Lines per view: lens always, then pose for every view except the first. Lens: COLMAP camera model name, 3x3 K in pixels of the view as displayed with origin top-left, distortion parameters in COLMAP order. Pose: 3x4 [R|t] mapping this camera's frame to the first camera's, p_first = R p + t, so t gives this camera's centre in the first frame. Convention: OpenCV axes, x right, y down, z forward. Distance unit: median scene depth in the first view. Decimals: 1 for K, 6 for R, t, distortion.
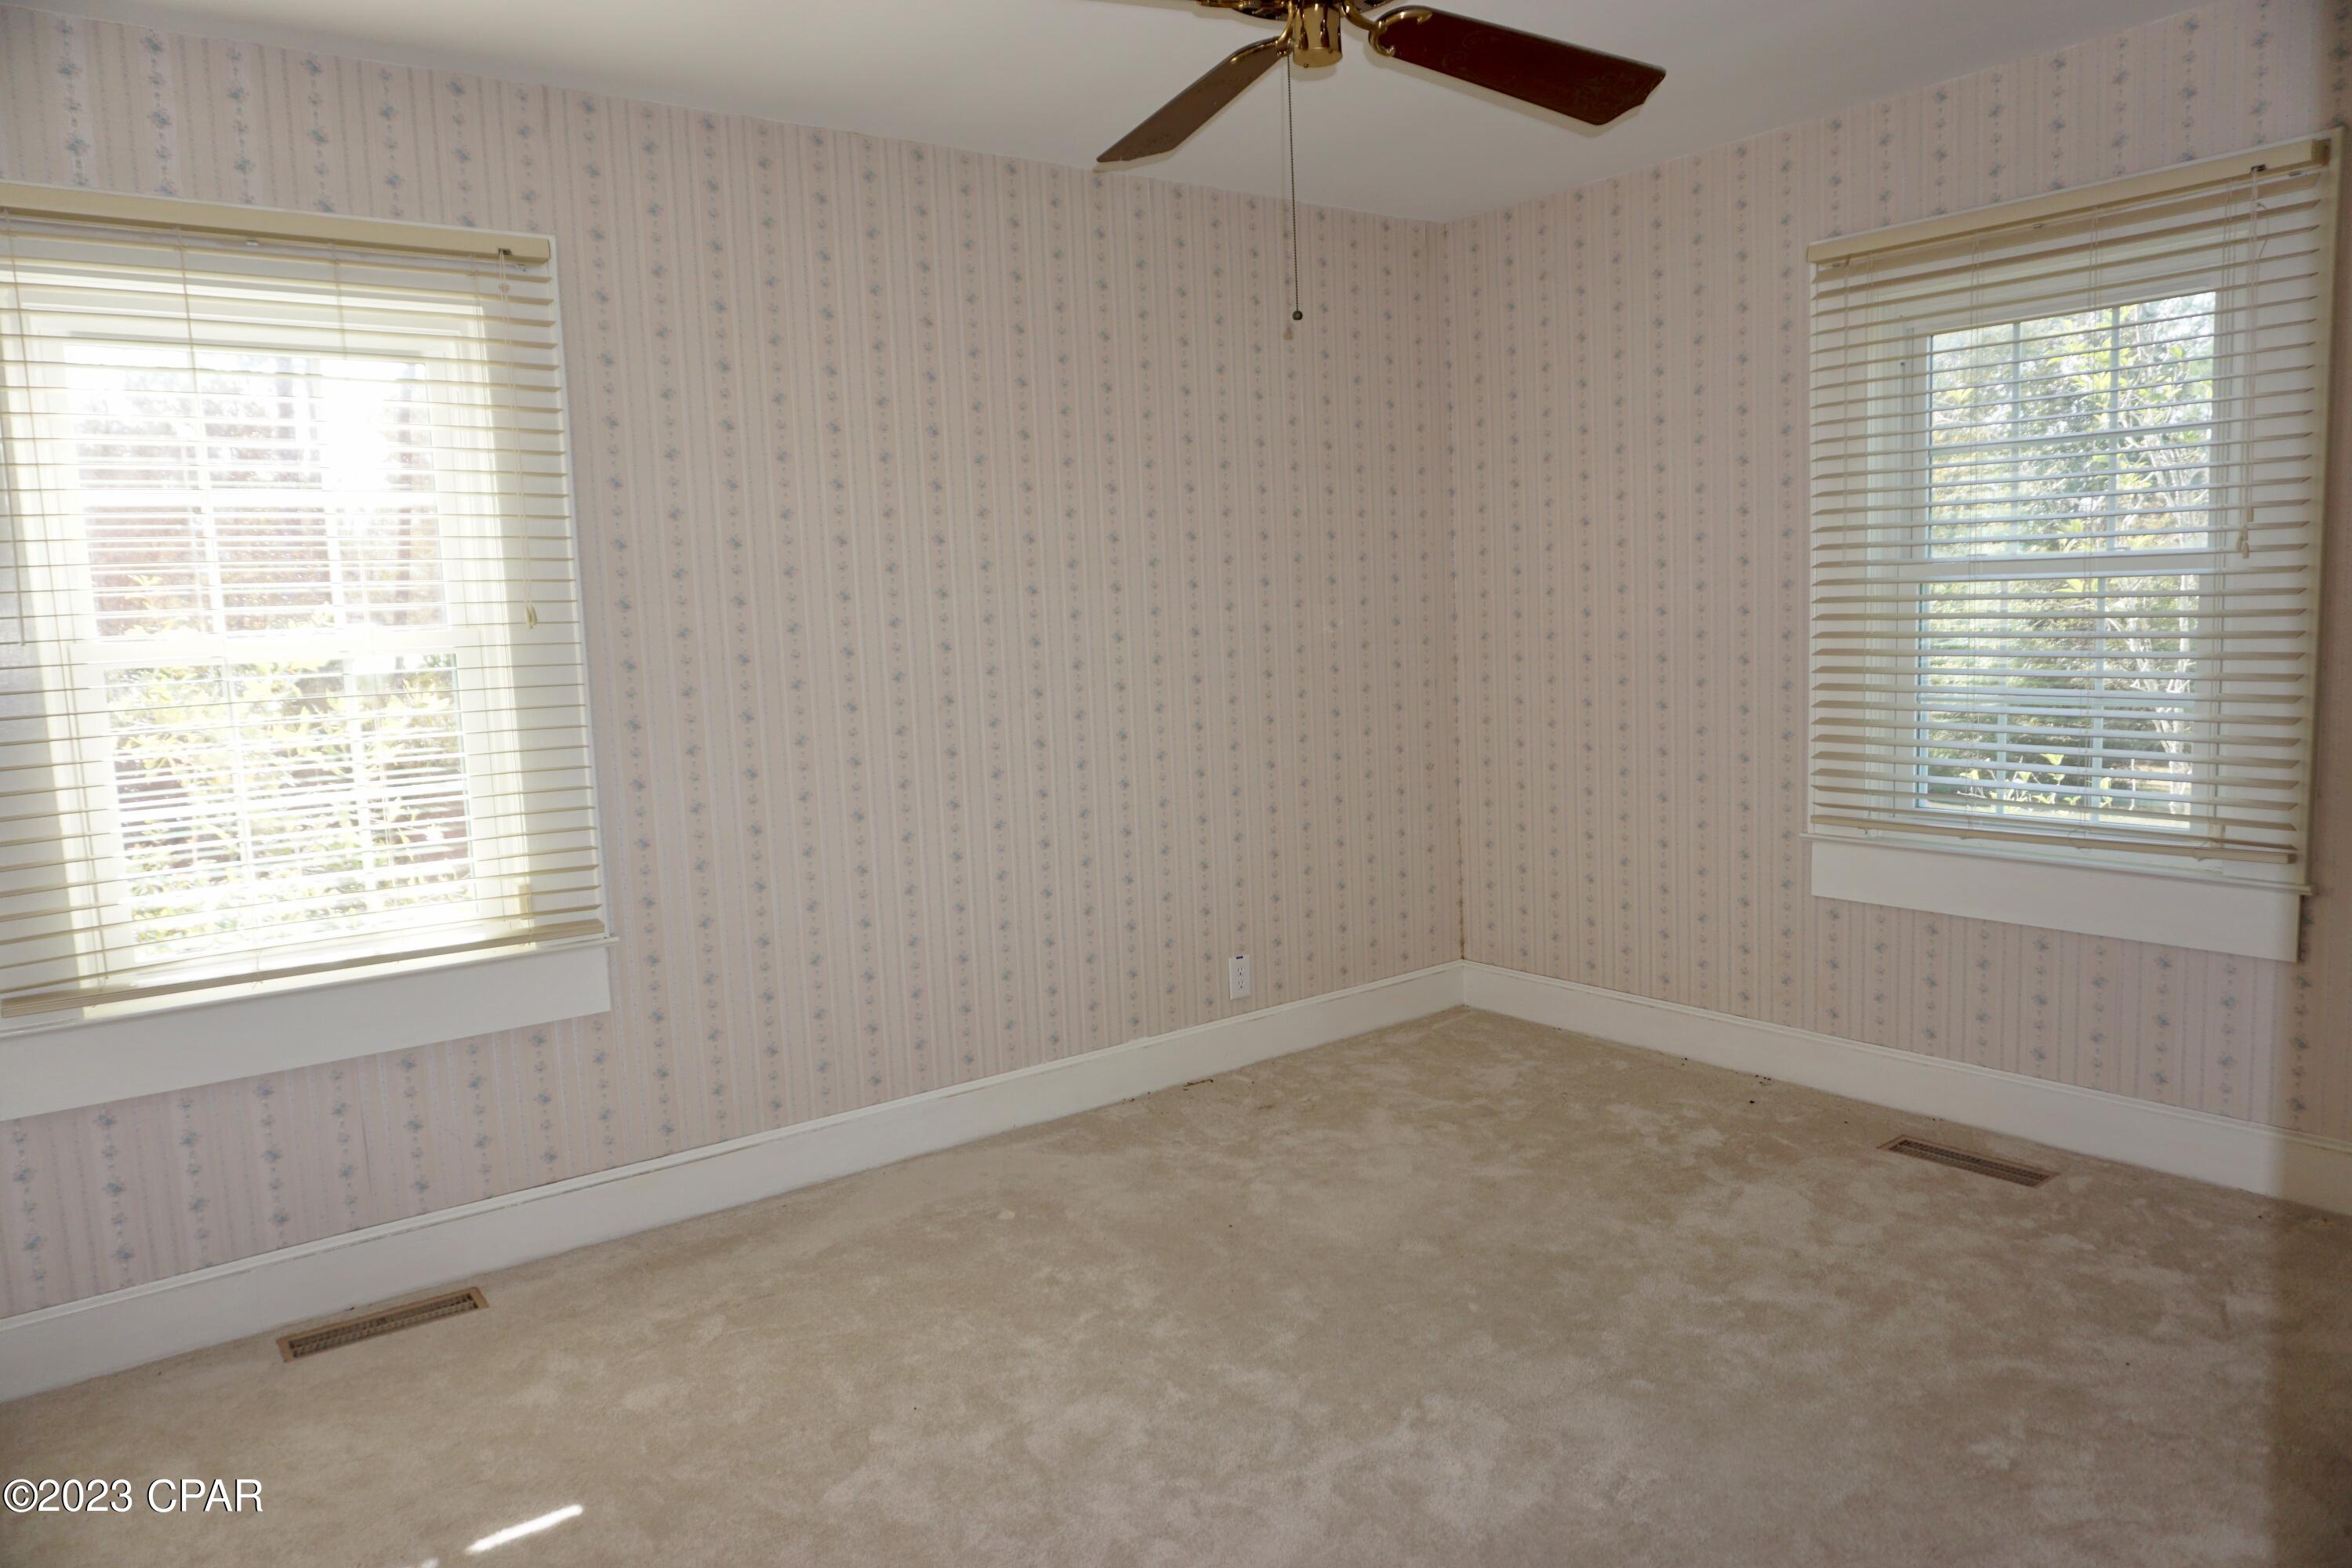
lens RADIAL K [[1558.1, 0, 1185.8], [0, 1558.1, 785.1], [0, 0, 1]] dist [-0.046358, 0.030540]
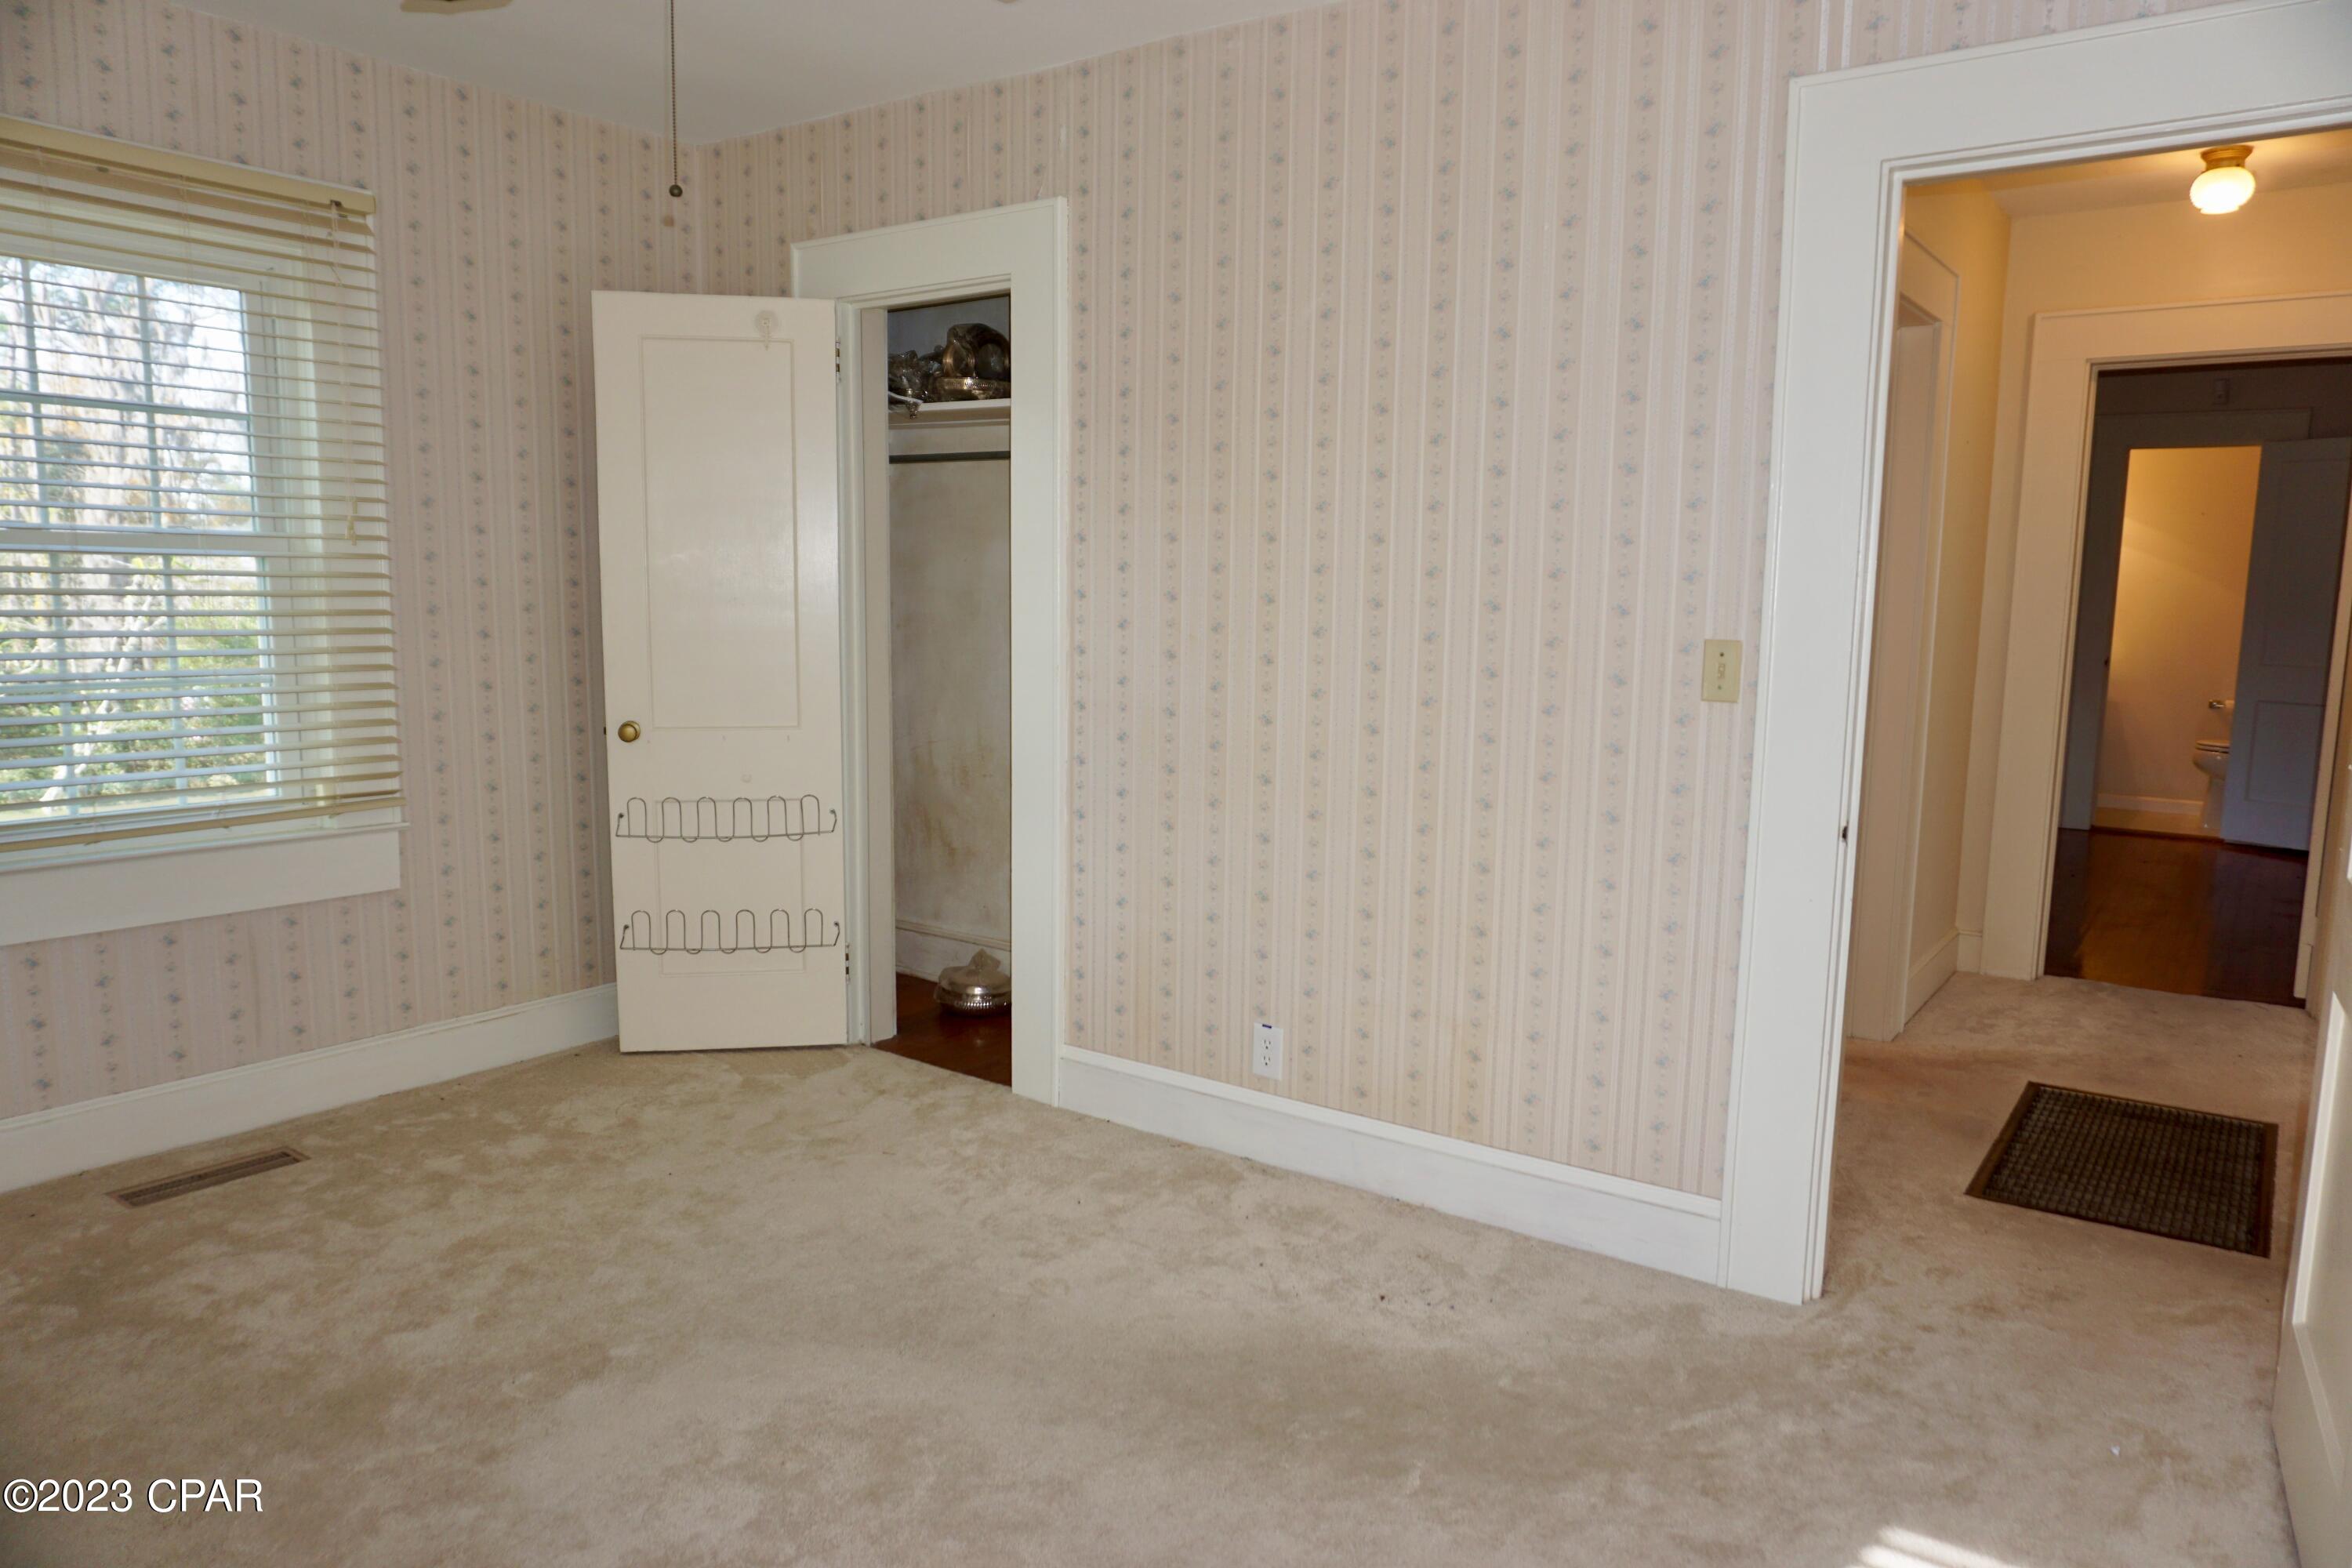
lens RADIAL K [[1558.1, 0, 1185.4], [0, 1558.1, 787.4], [0, 0, 1]] dist [-0.046358, 0.030540]
pose [[-0.291433, -0.101392, 0.951203, -0.545766], [0.098021, 0.985967, 0.135130, -0.058904], [-0.951556, 0.132619, -0.277405, 0.685483]]
